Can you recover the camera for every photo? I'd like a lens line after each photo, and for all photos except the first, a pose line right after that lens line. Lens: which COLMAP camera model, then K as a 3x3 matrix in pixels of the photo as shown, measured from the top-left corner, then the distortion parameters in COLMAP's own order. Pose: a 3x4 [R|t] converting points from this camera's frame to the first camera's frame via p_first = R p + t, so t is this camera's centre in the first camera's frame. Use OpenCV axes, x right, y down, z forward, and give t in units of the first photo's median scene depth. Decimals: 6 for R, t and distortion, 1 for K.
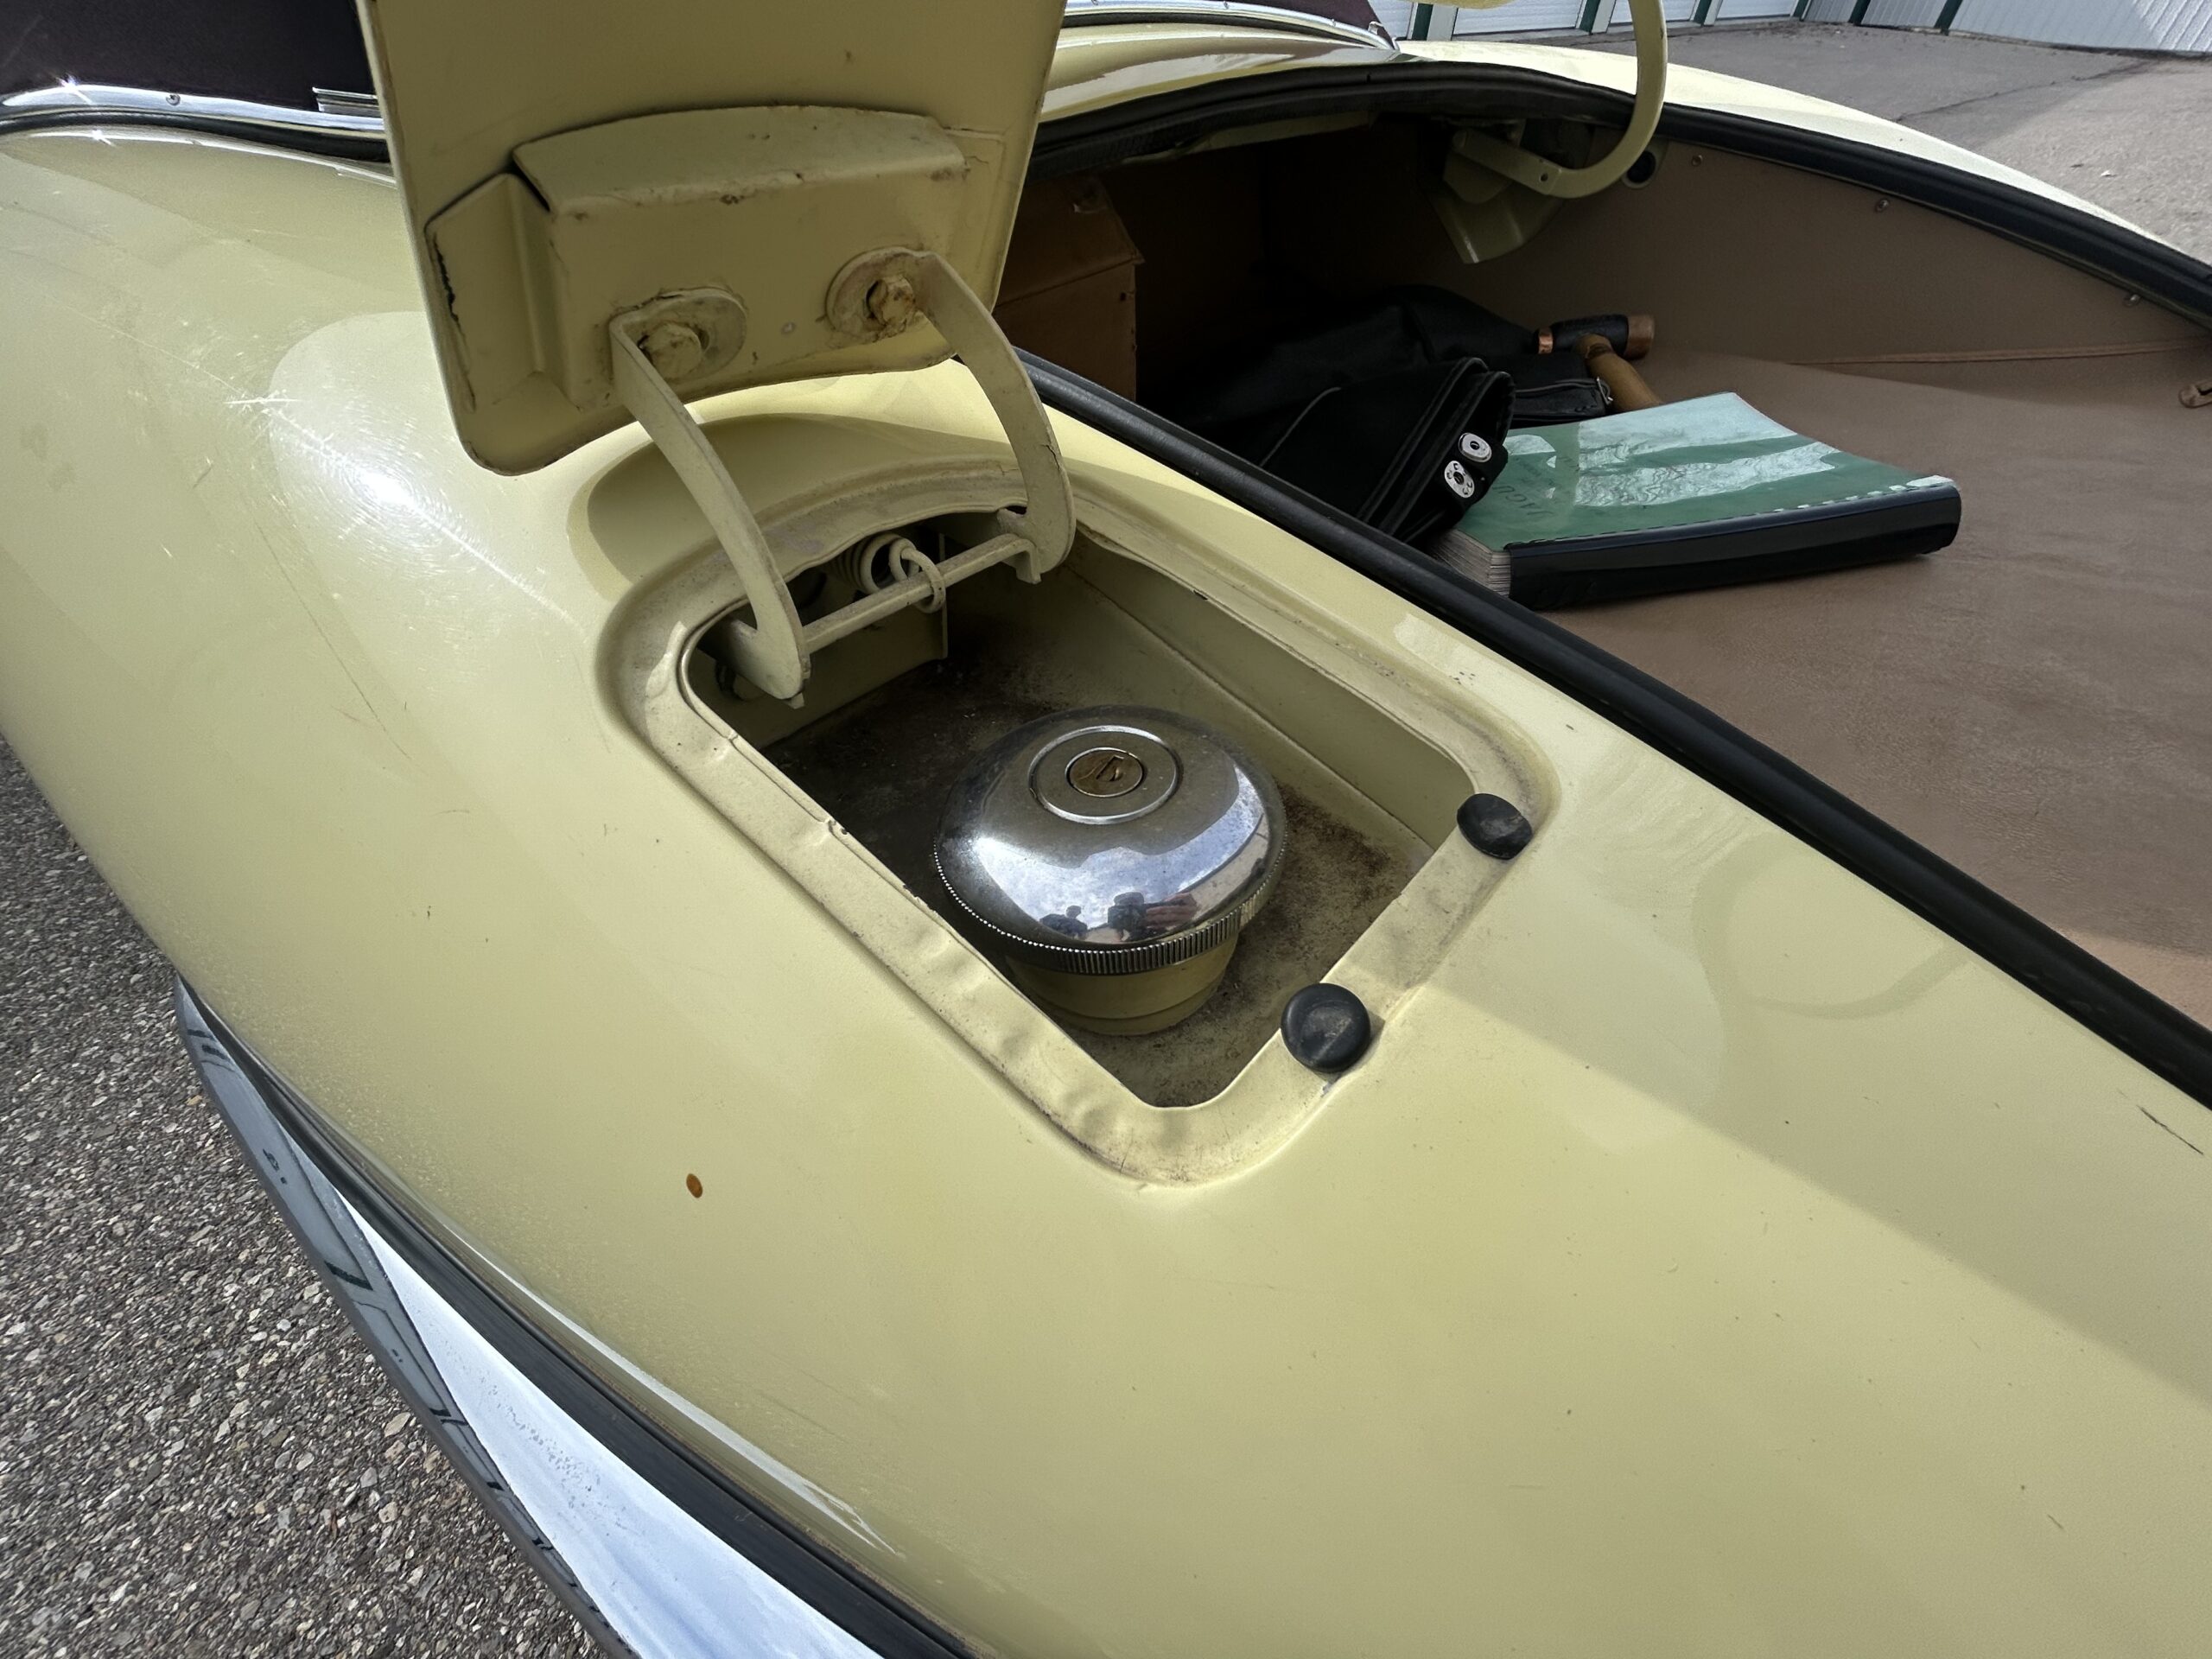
lens RADIAL K [[889.6, 0, 1104.0], [0, 889.6, 831.7], [0, 0, 1]] dist [-0.003764, 0.001302]
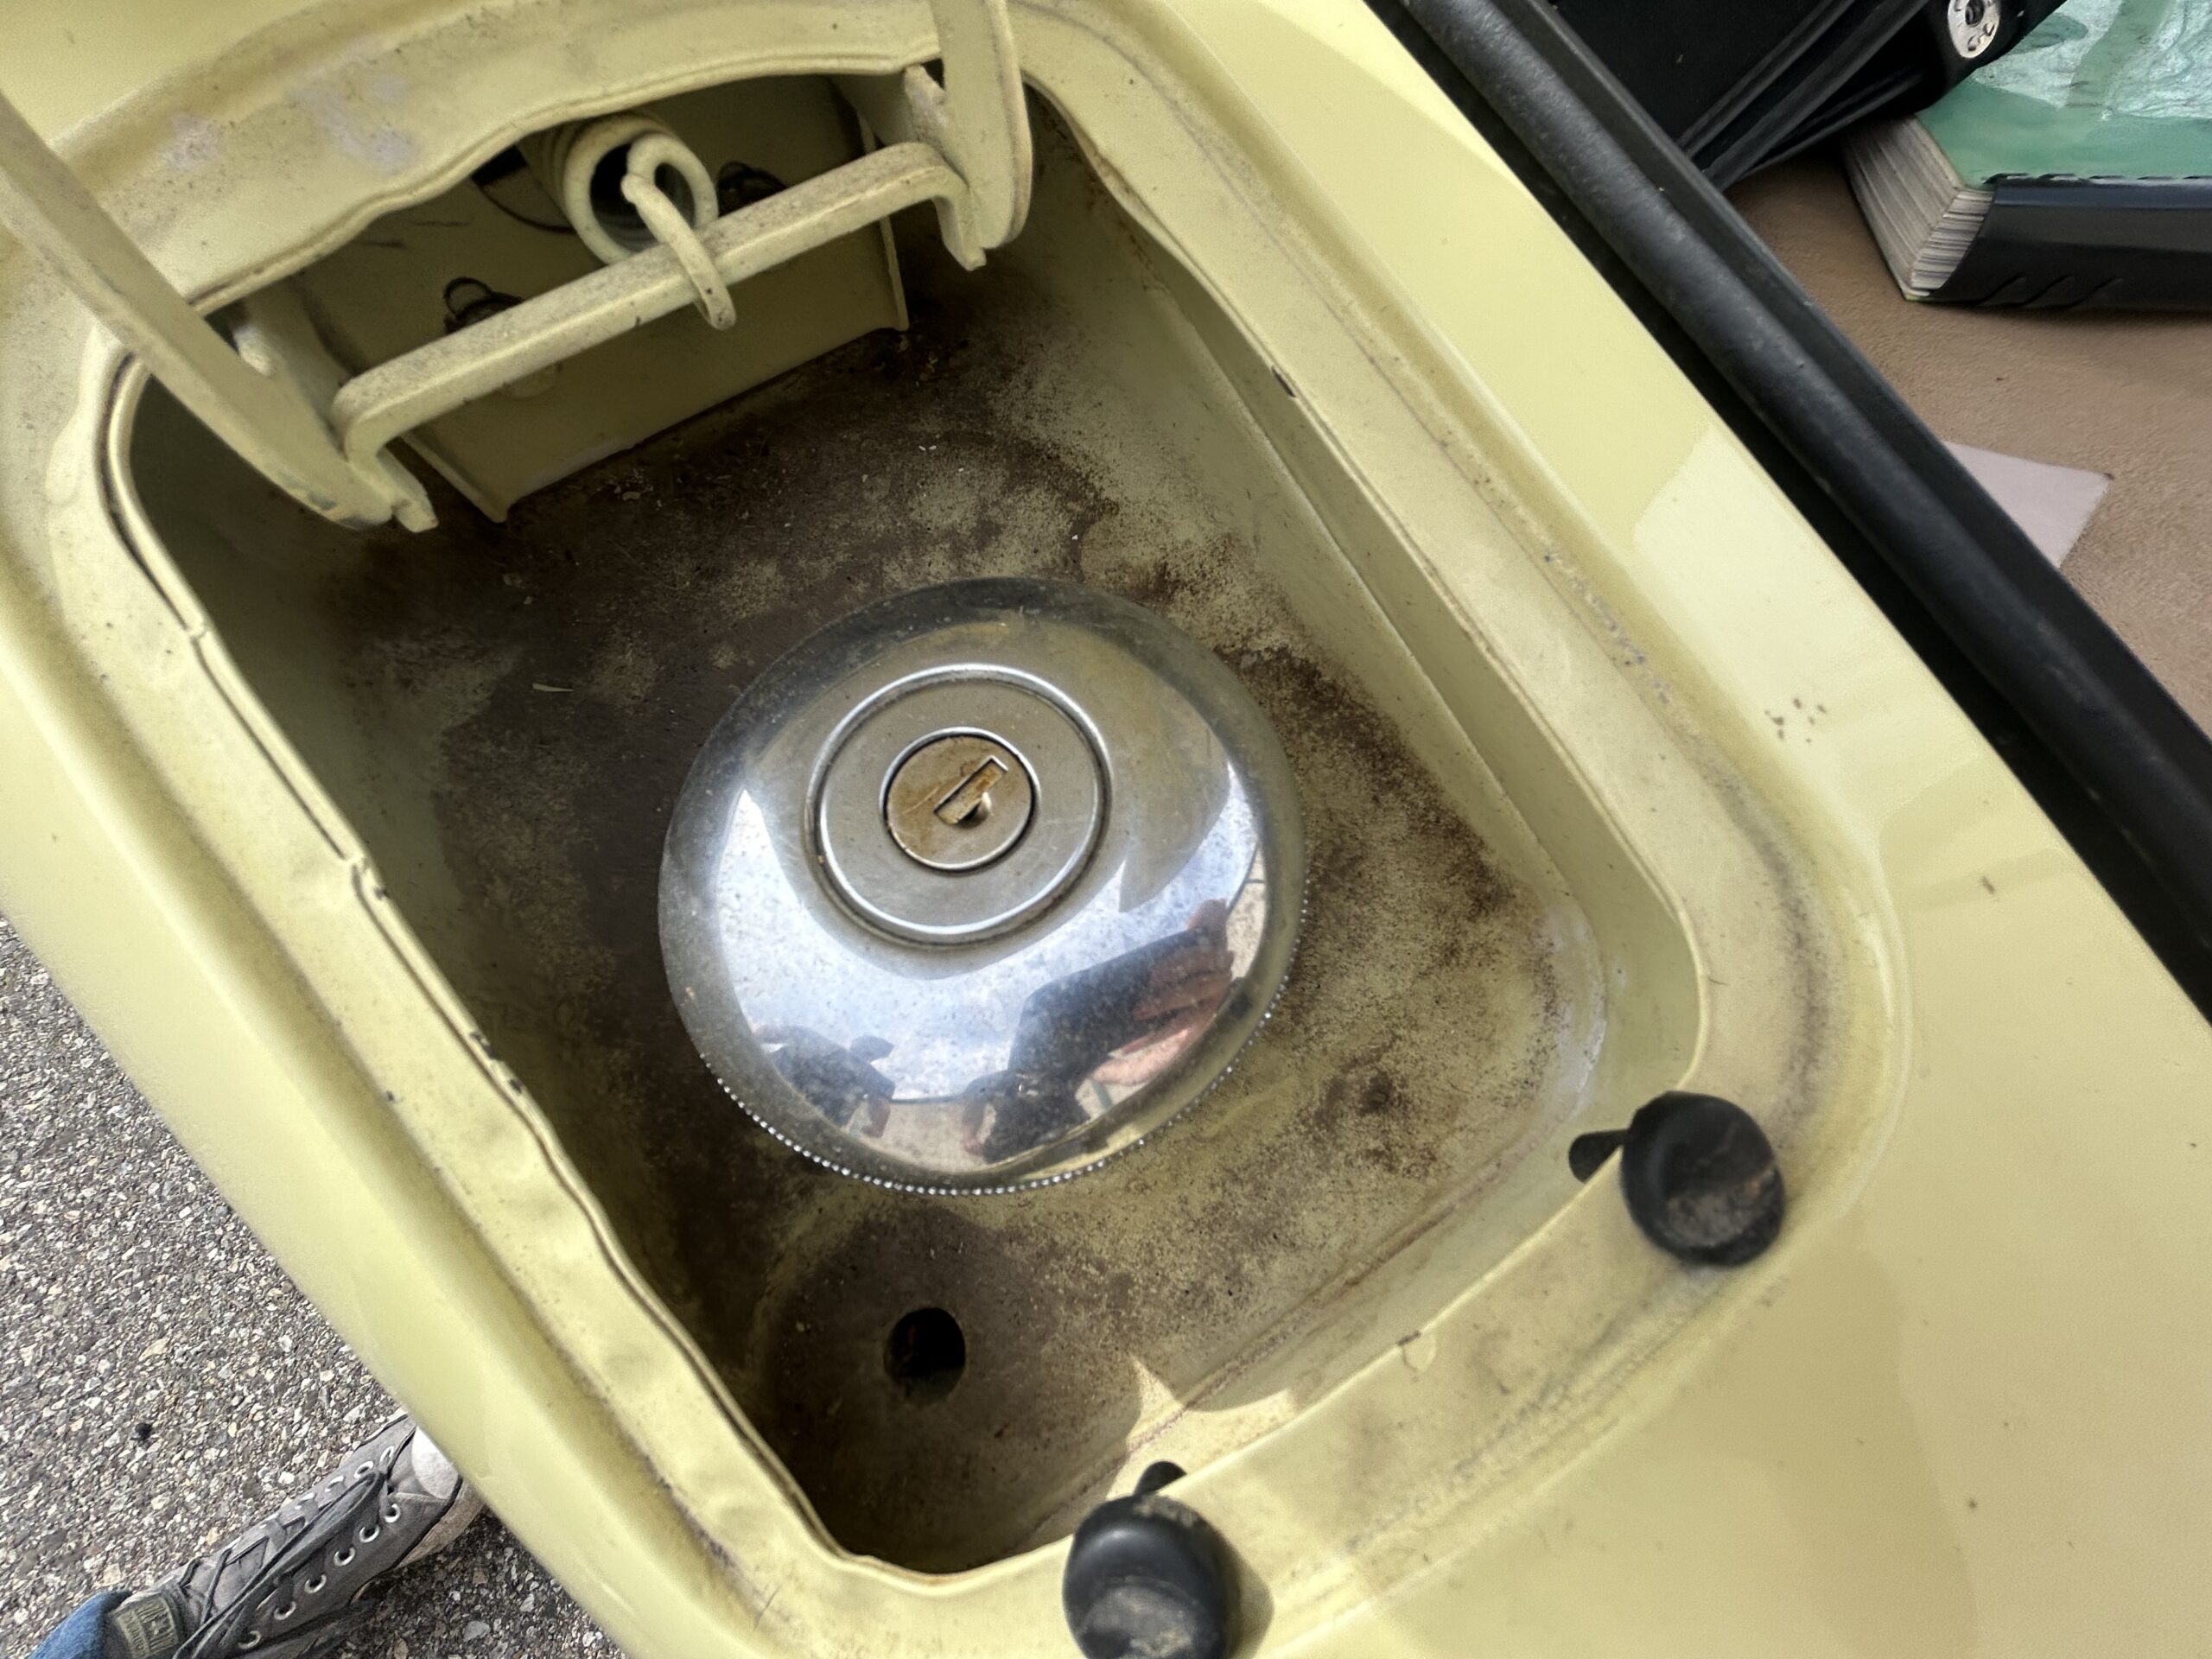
lens RADIAL K [[889.6, 0, 1109.9], [0, 889.6, 828.2], [0, 0, 1]] dist [-0.003764, 0.001302]
pose [[0.968460, 0.229893, -0.096096, 0.112683], [-0.165953, 0.882798, 0.439462, -0.238066], [0.185863, -0.409654, 0.893106, 0.463109]]
